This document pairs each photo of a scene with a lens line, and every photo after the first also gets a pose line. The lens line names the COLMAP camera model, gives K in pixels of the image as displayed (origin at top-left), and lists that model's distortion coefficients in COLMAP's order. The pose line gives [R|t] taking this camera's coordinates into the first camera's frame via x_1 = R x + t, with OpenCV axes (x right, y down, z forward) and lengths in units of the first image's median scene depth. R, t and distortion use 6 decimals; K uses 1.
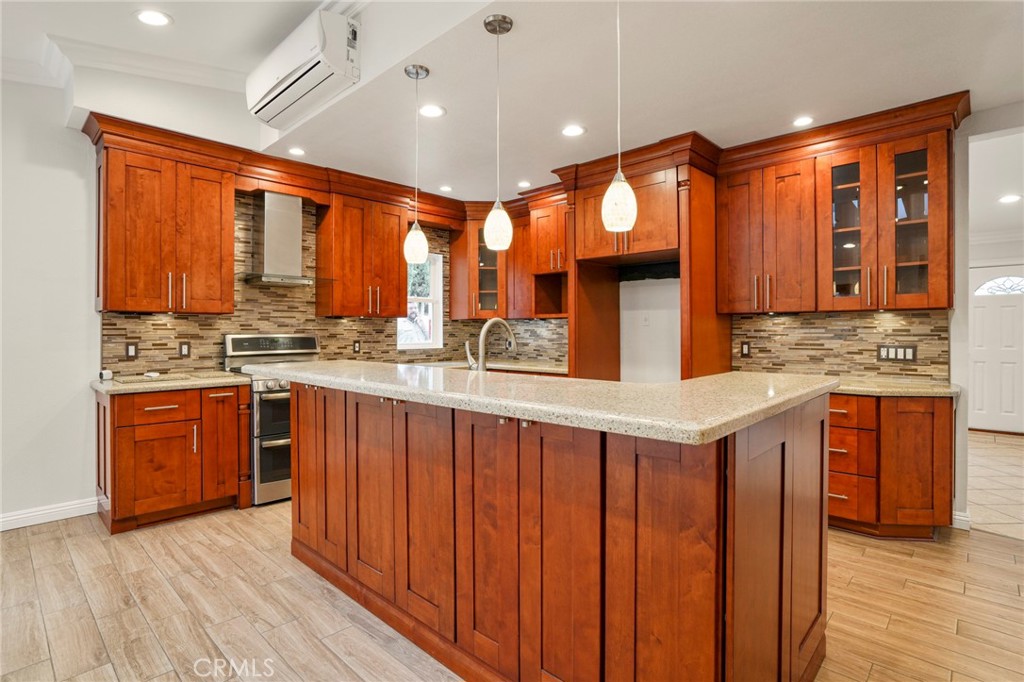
lens RADIAL K [[509.6, 0, 512.0], [0, 509.6, 341.0], [0, 0, 1]] dist [-0.001935, -0.000675]
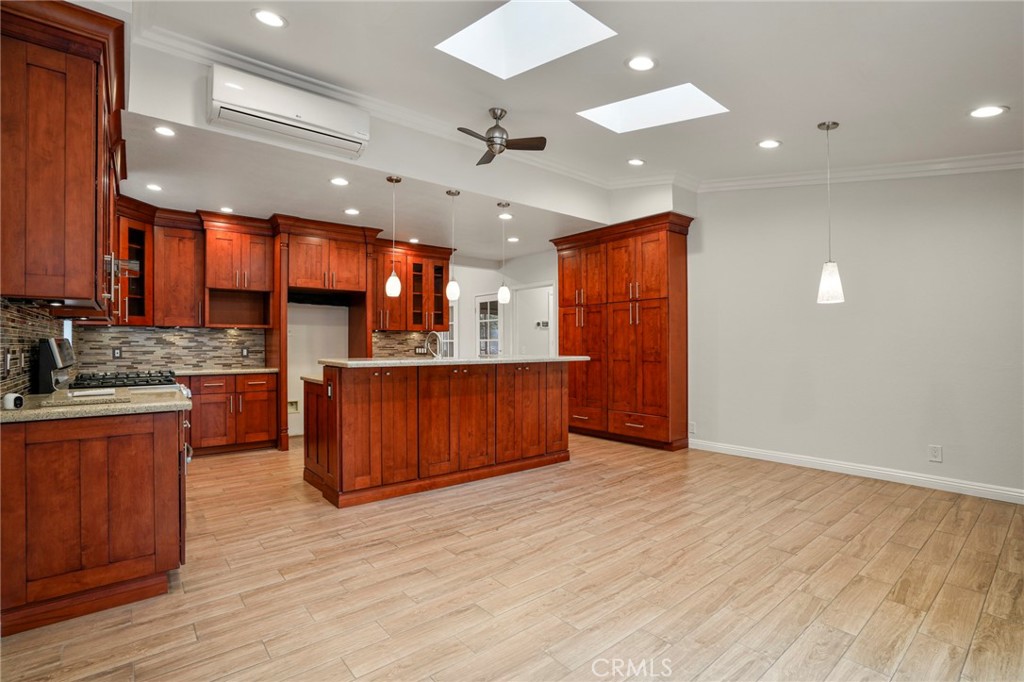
lens RADIAL K [[475.4, 0, 512.0], [0, 475.4, 341.0], [0, 0, 1]] dist [-0.053172, 0.019048]
pose [[0.106927, 0.009695, 0.994220, -1.691916], [0.018966, 0.999751, -0.011789, 0.018142], [-0.994086, 0.020116, 0.106717, 0.465665]]
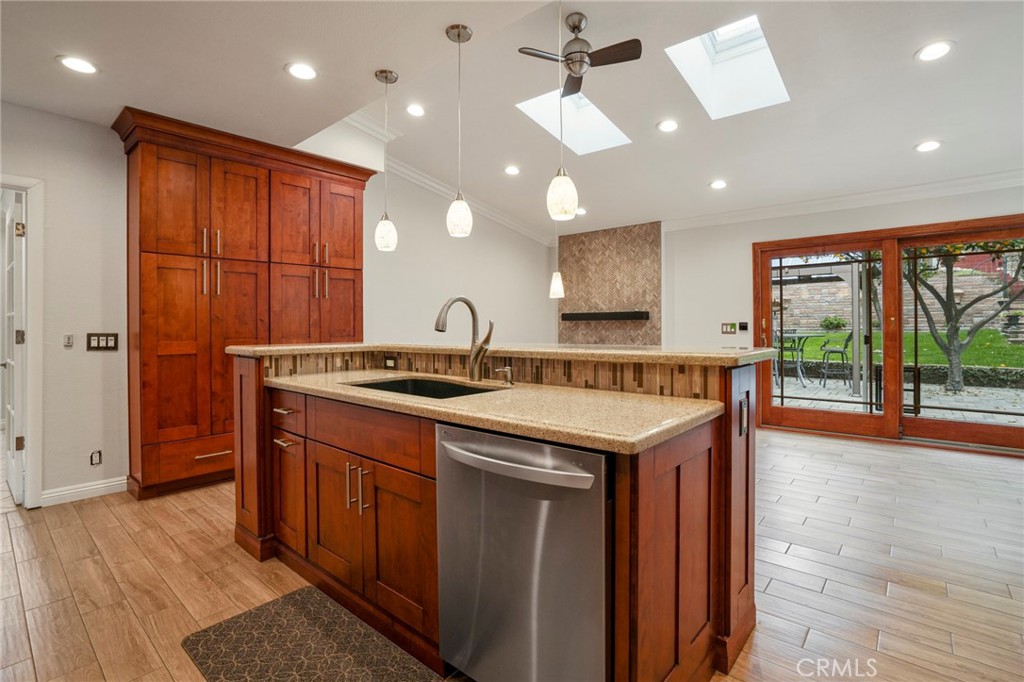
lens RADIAL K [[480.4, 0, 512.0], [0, 480.4, 341.0], [0, 0, 1]] dist [-0.054716, 0.019356]
pose [[-0.998576, 0.010648, -0.052281, -0.073351], [0.008125, 0.998803, 0.048238, -0.004161], [0.052732, 0.047745, -0.997467, 1.730978]]
